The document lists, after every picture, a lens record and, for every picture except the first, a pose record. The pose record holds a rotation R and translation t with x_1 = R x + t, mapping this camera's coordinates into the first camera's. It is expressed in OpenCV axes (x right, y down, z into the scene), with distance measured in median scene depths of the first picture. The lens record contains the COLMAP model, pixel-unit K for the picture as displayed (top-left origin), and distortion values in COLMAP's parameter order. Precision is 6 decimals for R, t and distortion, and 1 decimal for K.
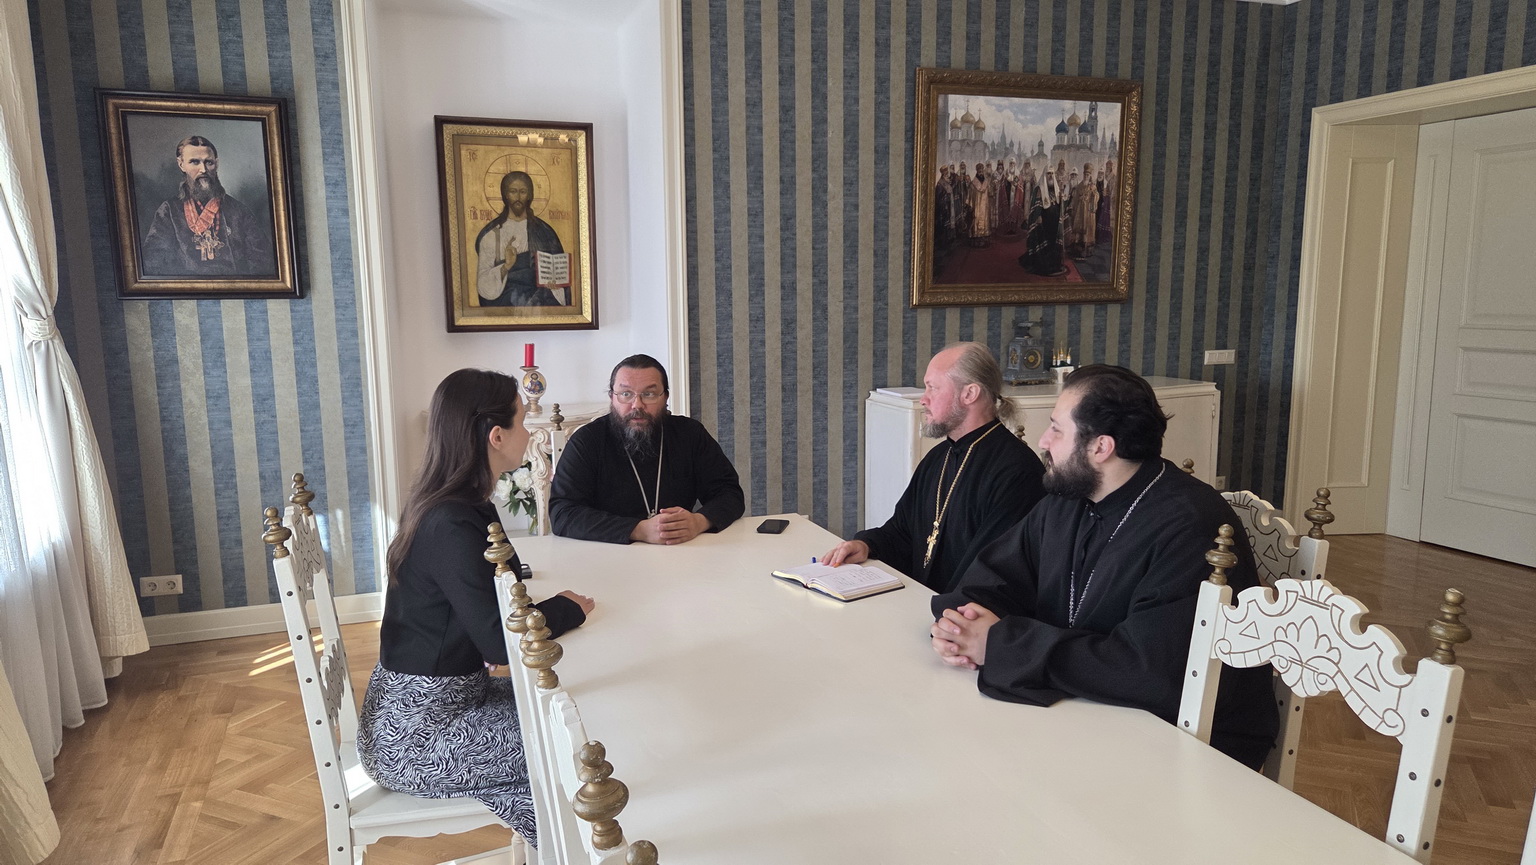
lens RADIAL K [[1041.8, 0, 768.0], [0, 1041.8, 432.5], [0, 0, 1]] dist [0.082892, -0.060834]
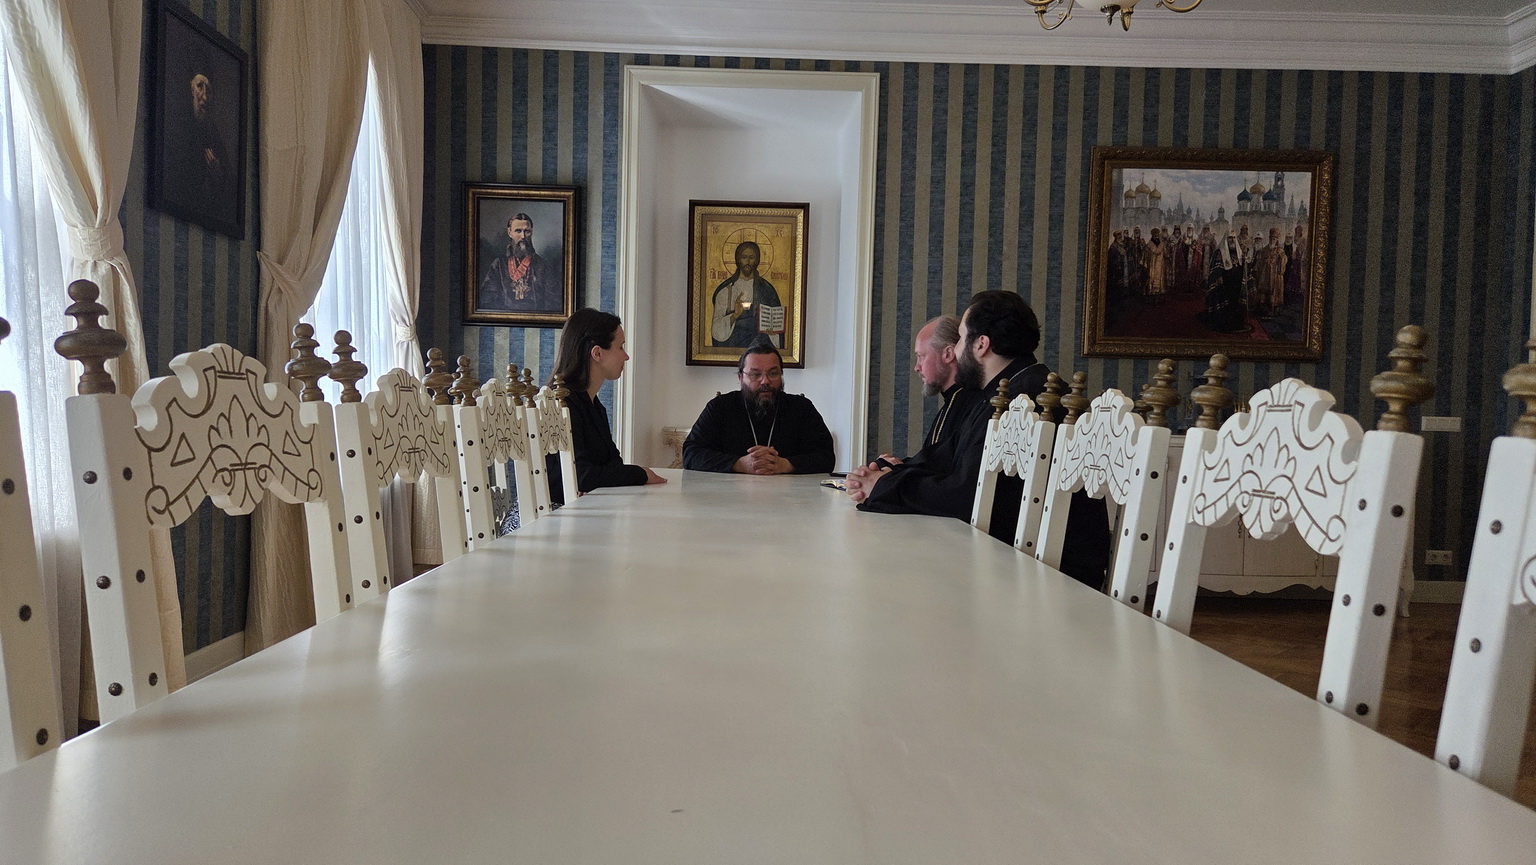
lens RADIAL K [[1041.8, 0, 768.0], [0, 1041.8, 432.5], [0, 0, 1]] dist [0.082892, -0.060834]
pose [[0.942611, 0.039014, -0.331607, 0.201327], [-0.081972, 0.989795, -0.116560, 0.118865], [0.323675, 0.137054, 0.936189, -0.133423]]
